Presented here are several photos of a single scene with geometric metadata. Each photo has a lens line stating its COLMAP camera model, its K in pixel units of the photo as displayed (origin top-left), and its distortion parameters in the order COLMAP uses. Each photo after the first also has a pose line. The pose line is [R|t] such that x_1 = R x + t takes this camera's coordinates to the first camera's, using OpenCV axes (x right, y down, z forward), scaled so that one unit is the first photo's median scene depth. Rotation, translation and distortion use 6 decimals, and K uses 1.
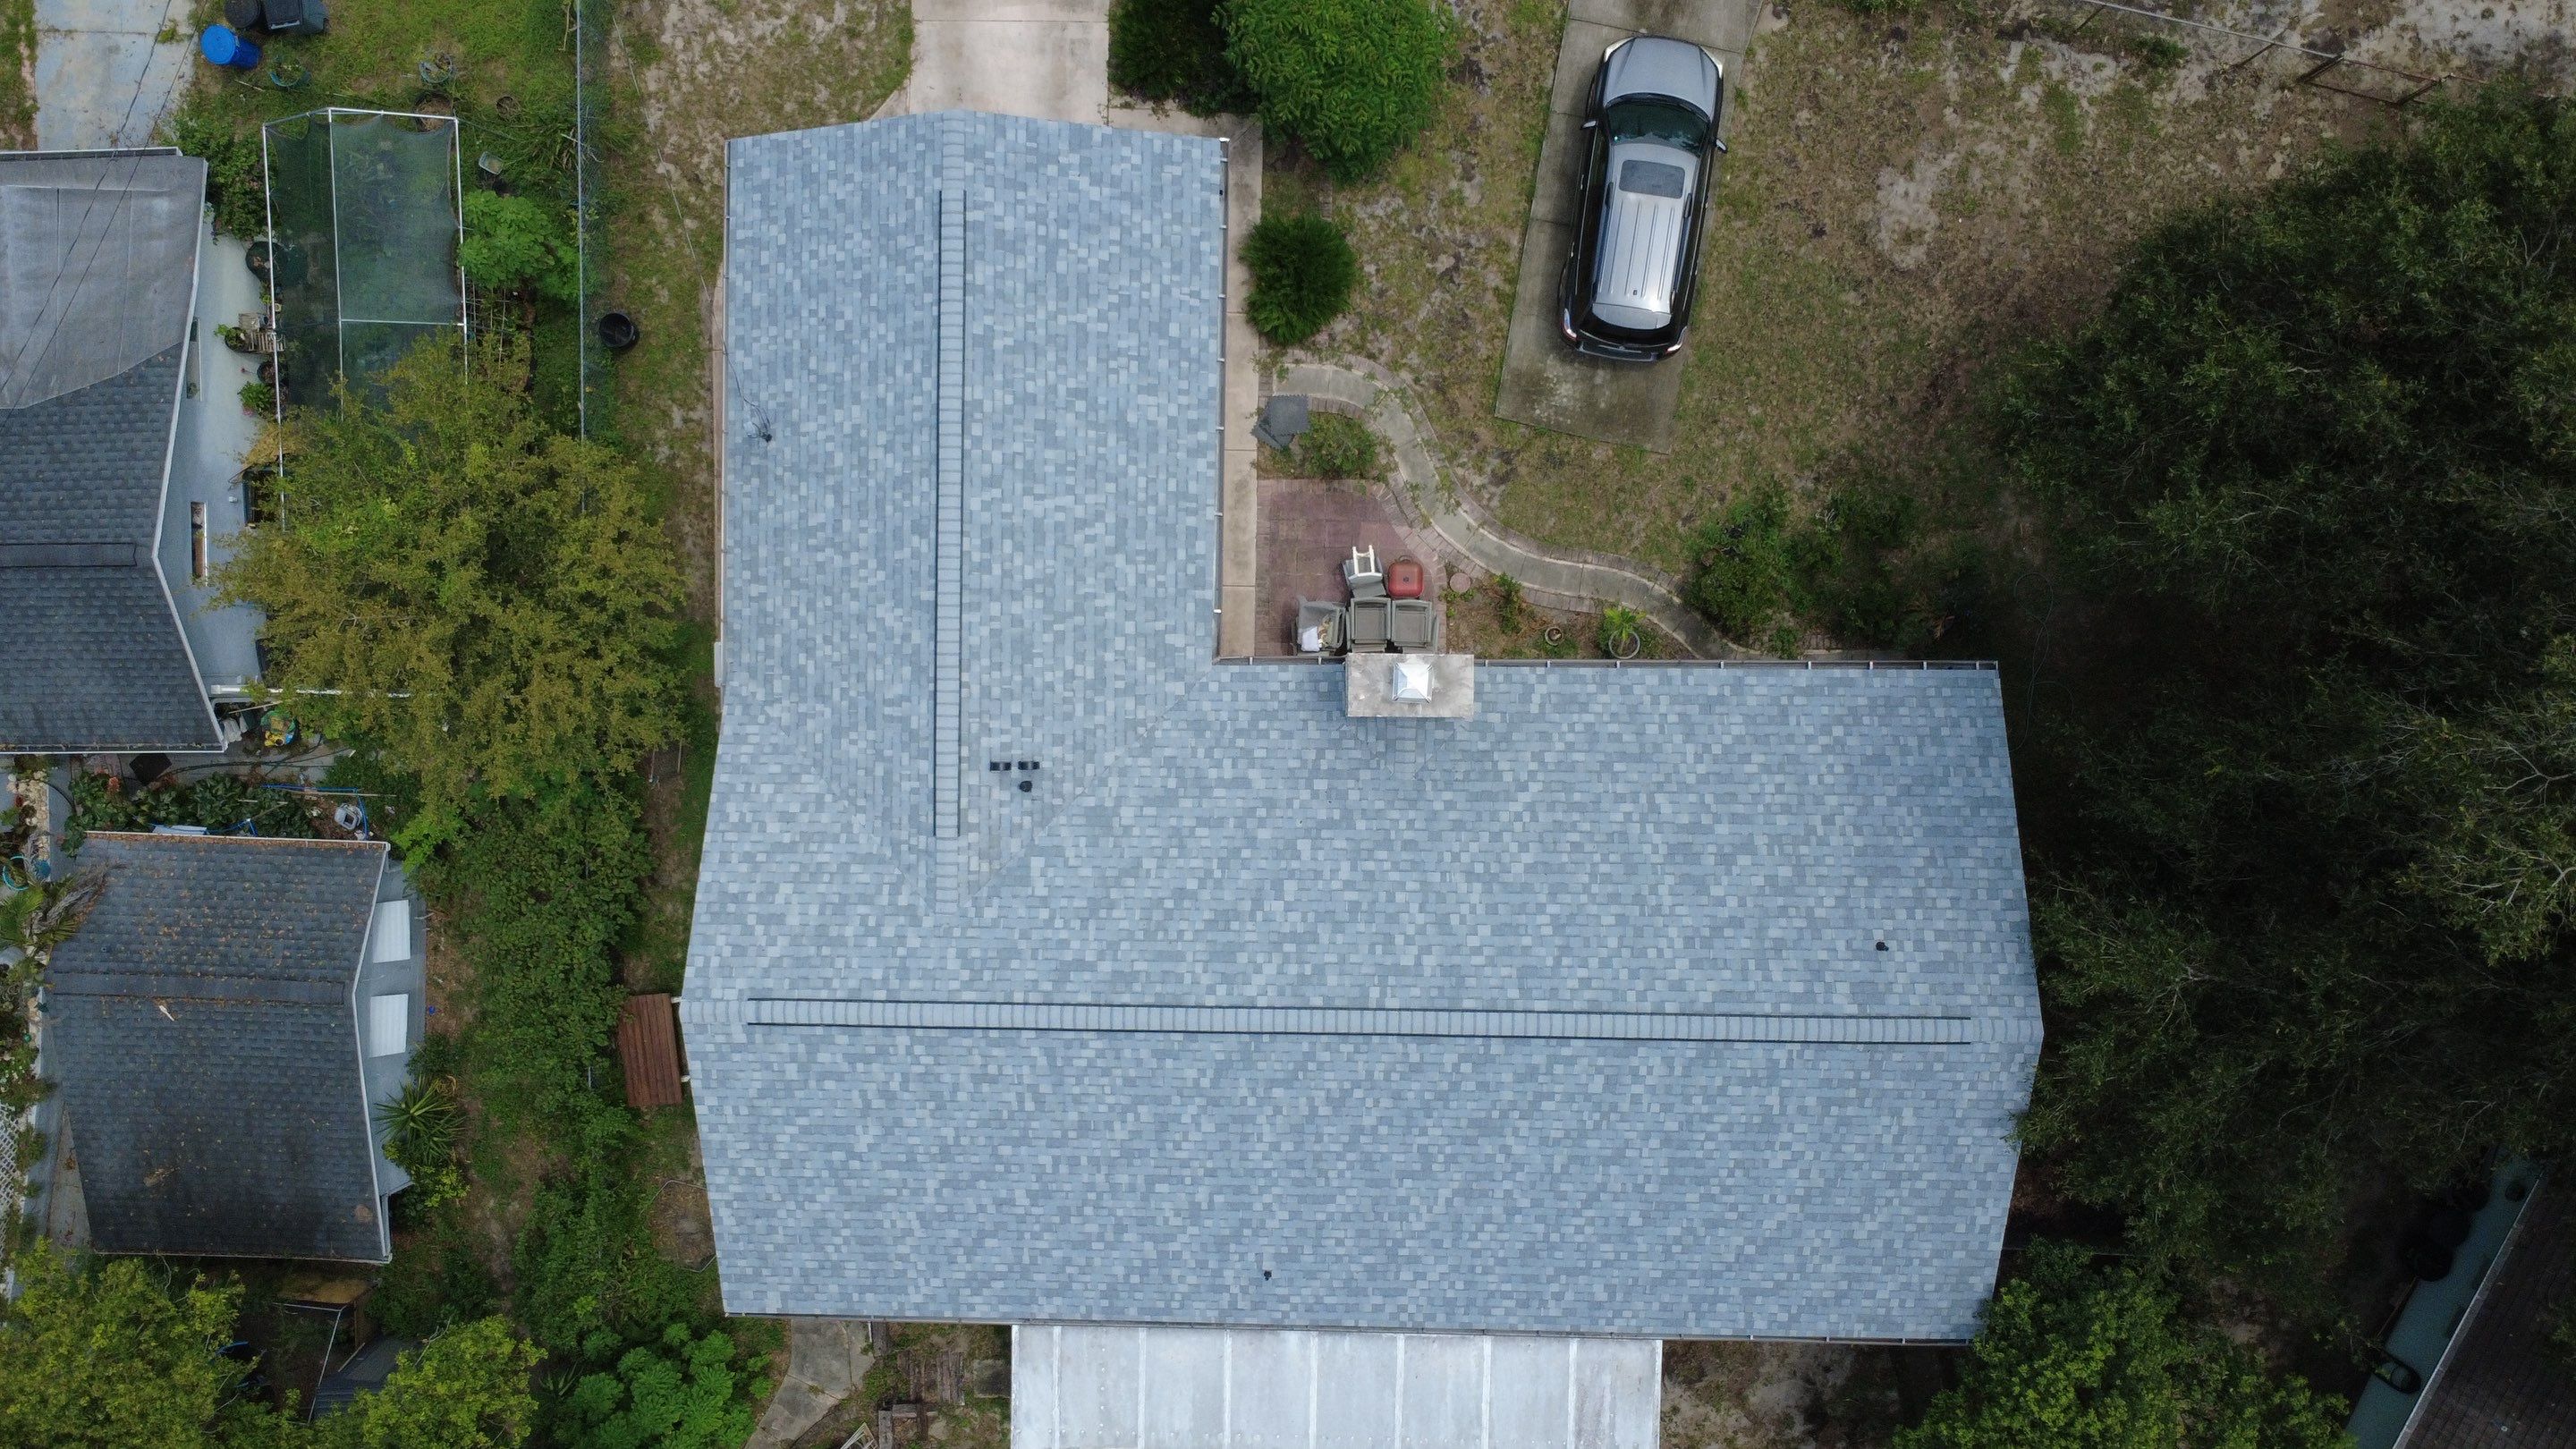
lens RADIAL K [[1878.8, 0, 1280.9], [0, 1878.8, 718.3], [0, 0, 1]] dist [-0.003103, 0.005943]
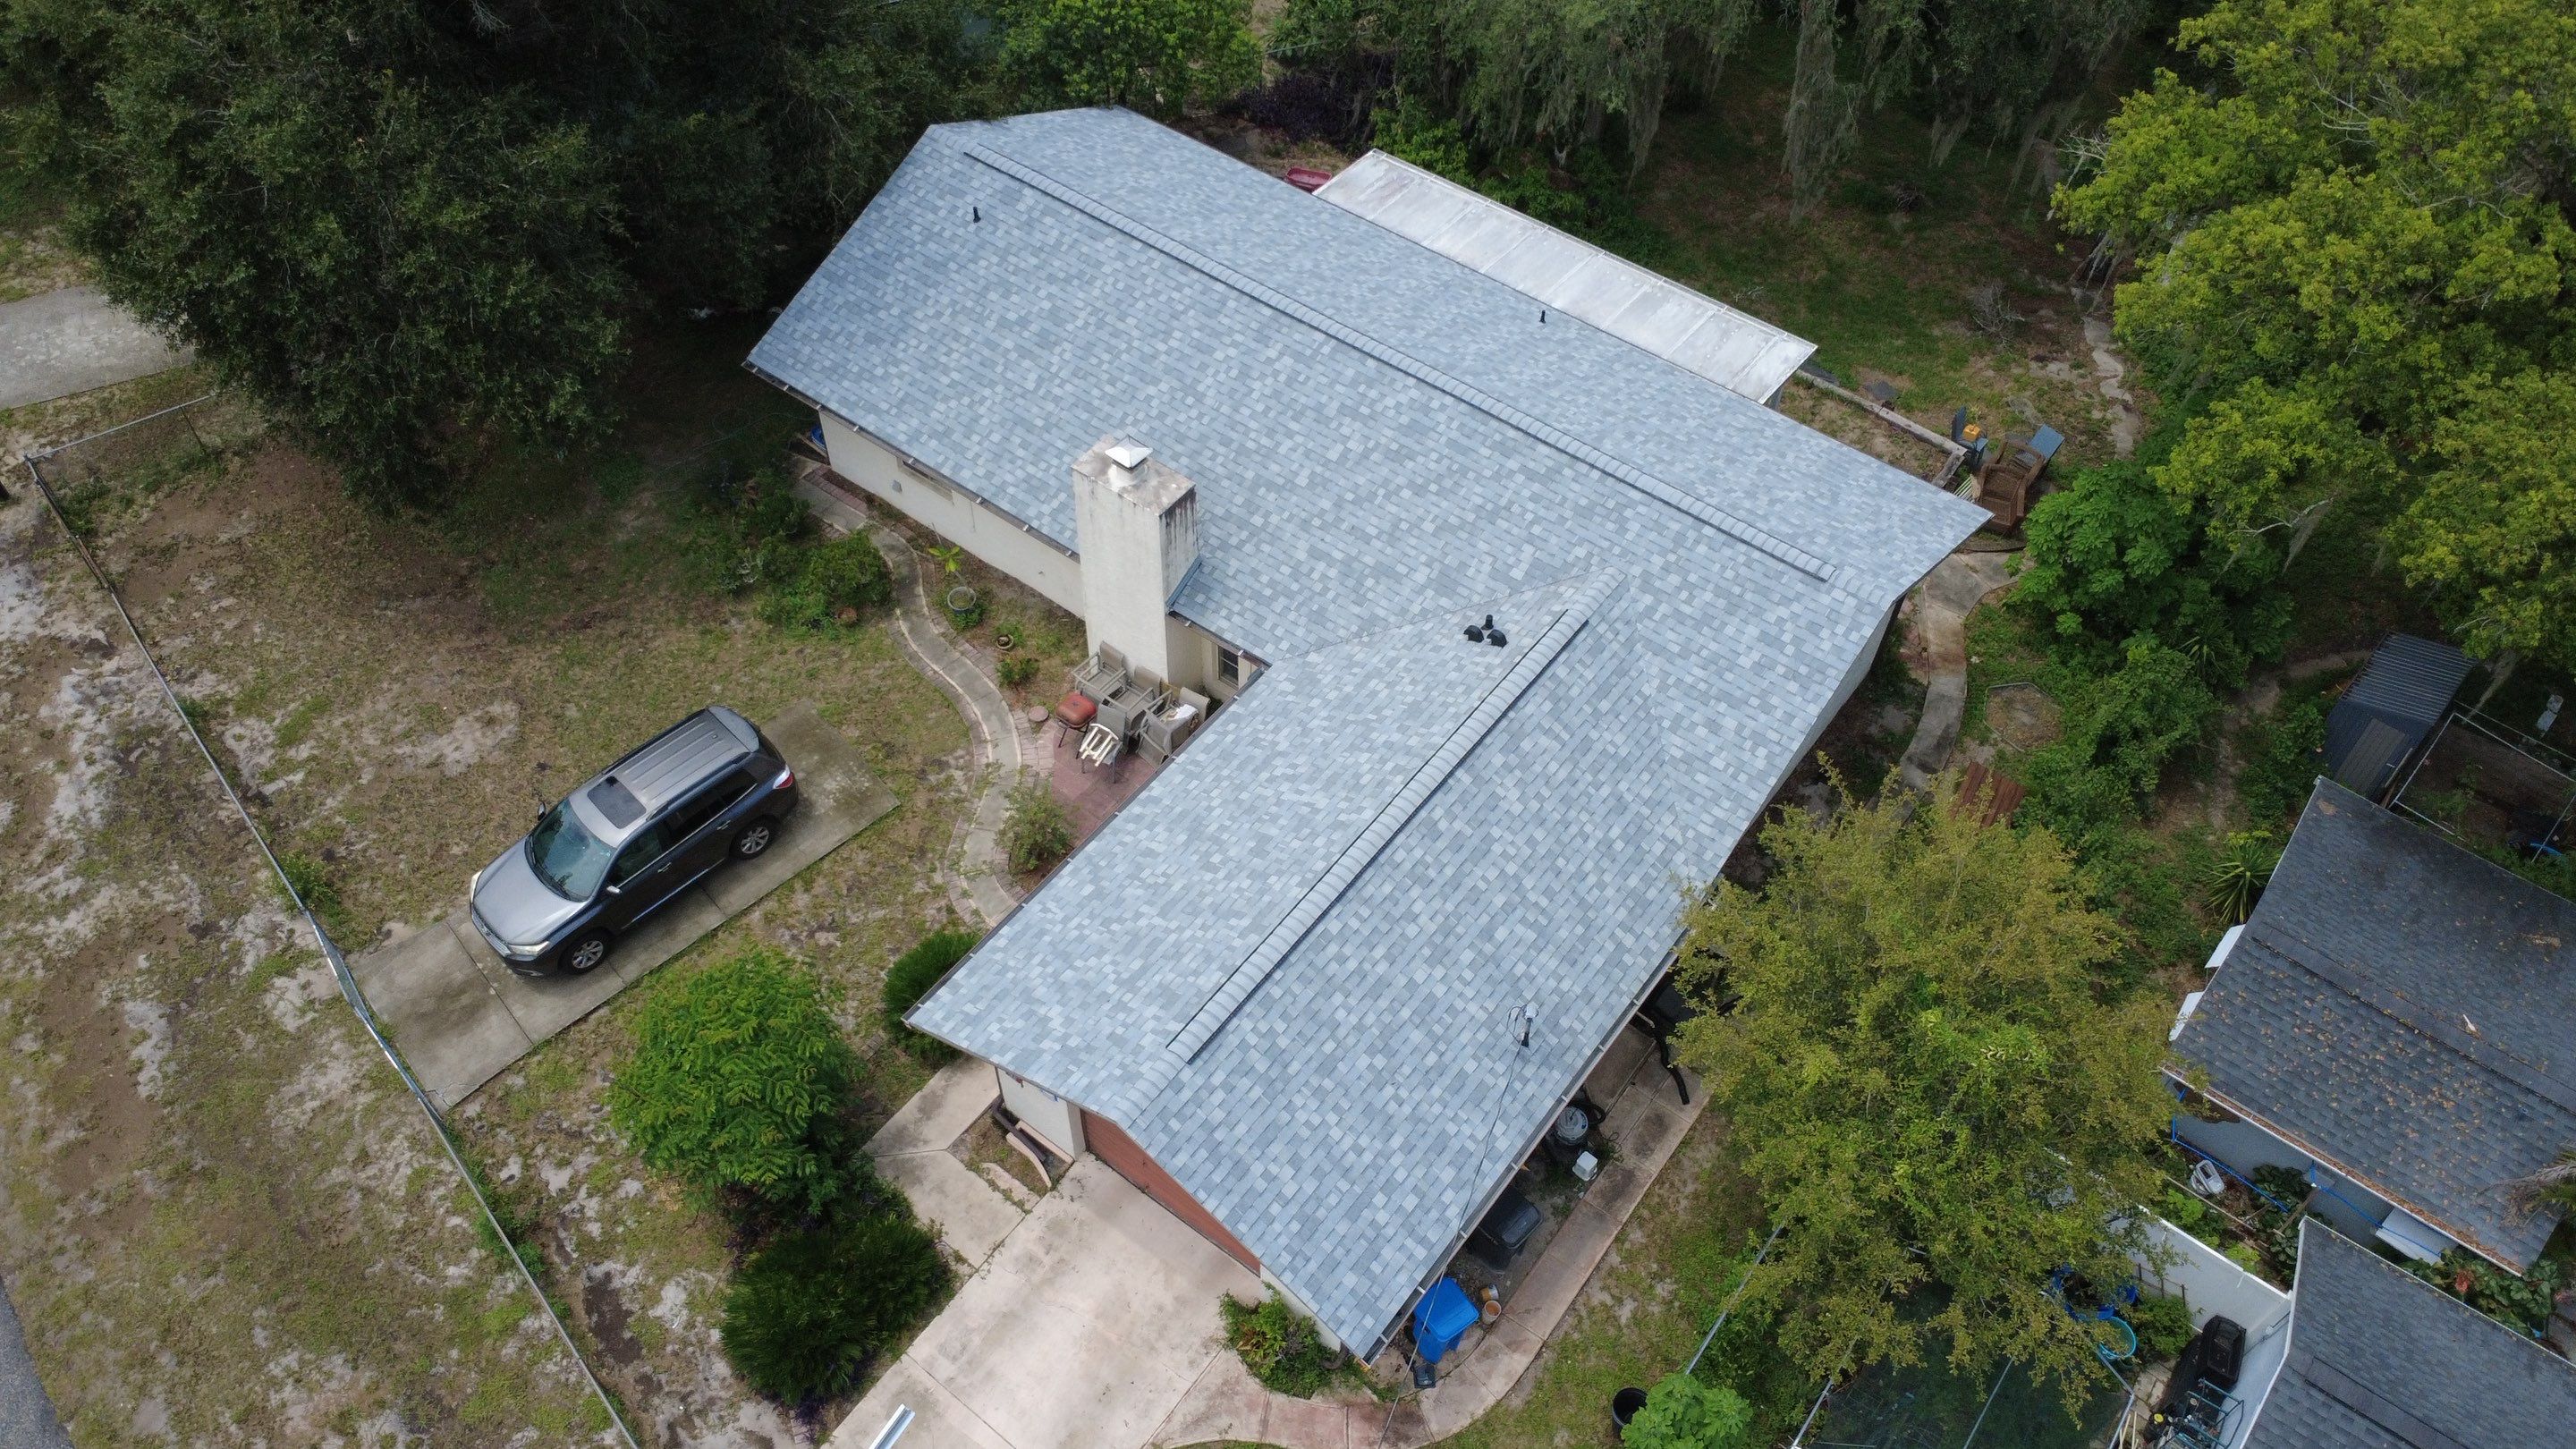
lens RADIAL K [[1878.8, 0, 1285.8], [0, 1878.8, 724.3], [0, 0, 1]] dist [-0.003103, 0.005943]
pose [[-0.801662, -0.451777, 0.391453, -0.457660], [0.597268, -0.632390, 0.493310, -0.549969], [0.024685, 0.629270, 0.776795, 0.230472]]
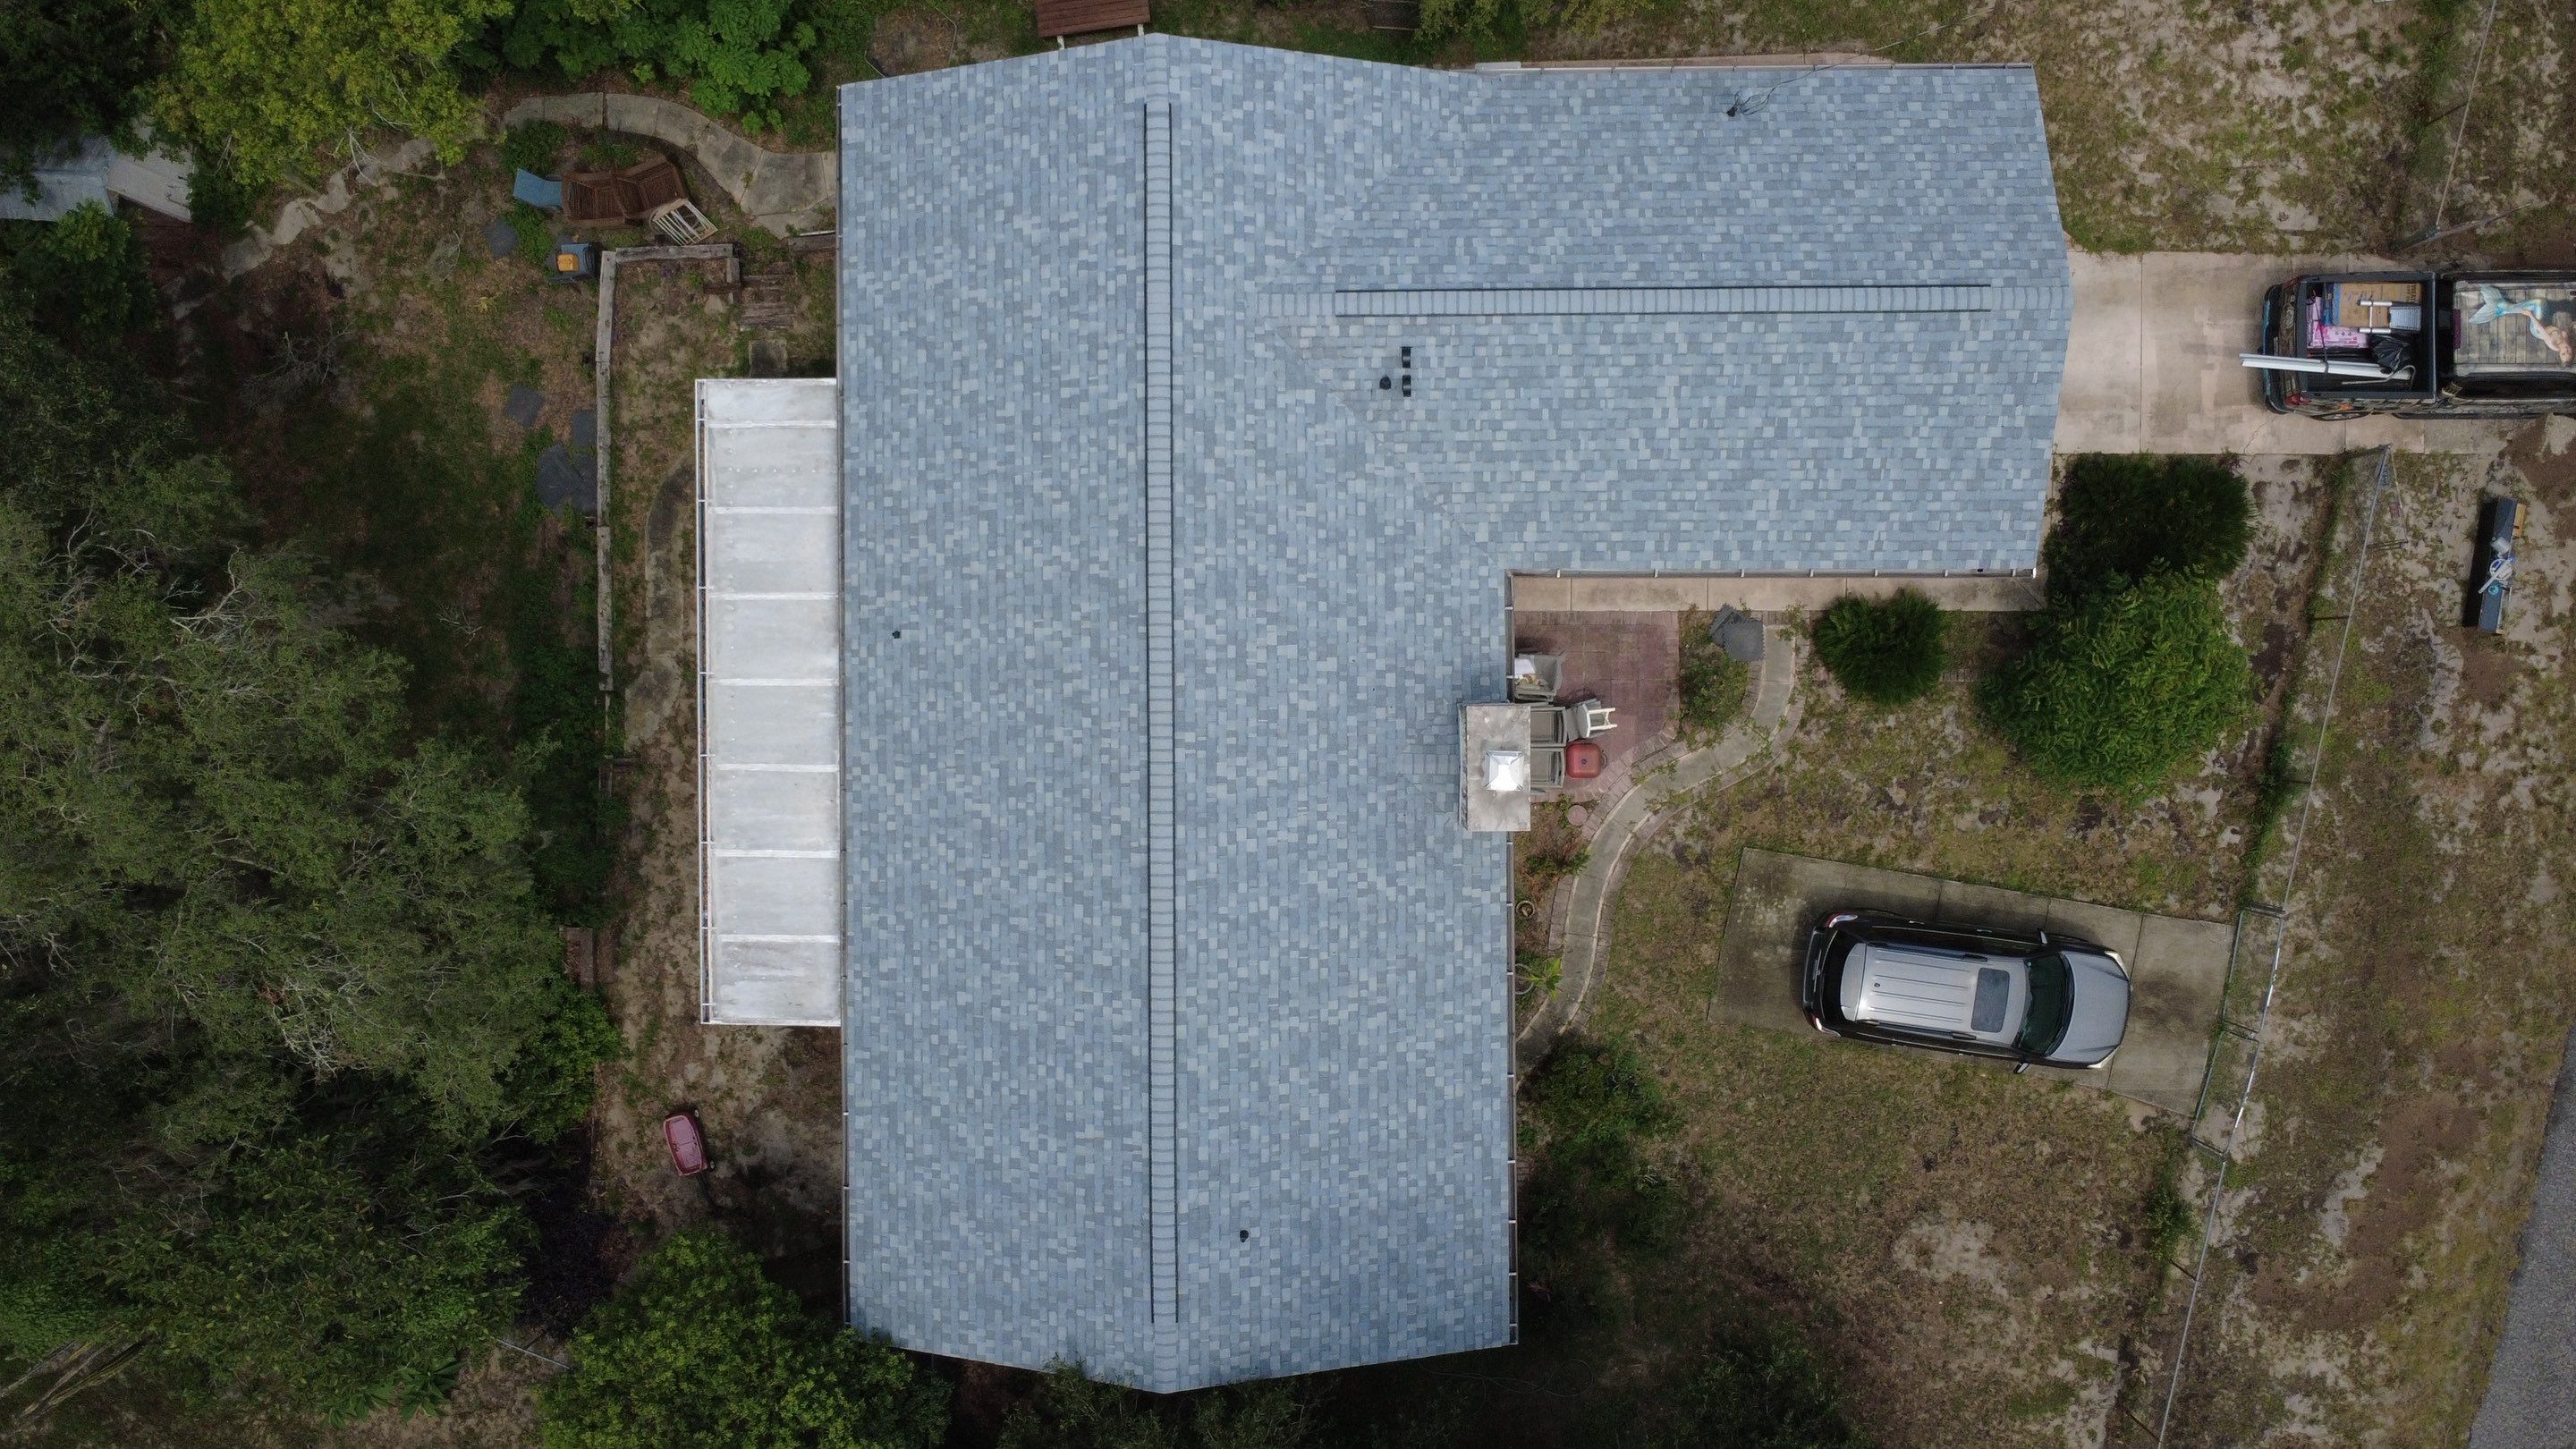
lens RADIAL K [[1878.8, 0, 1285.3], [0, 1878.8, 720.7], [0, 0, 1]] dist [-0.003103, 0.005943]
pose [[0.016115, 0.998846, 0.045251, -0.003238], [-0.999825, 0.015669, 0.010182, 0.079441], [0.009461, -0.045407, 0.998924, -0.000372]]
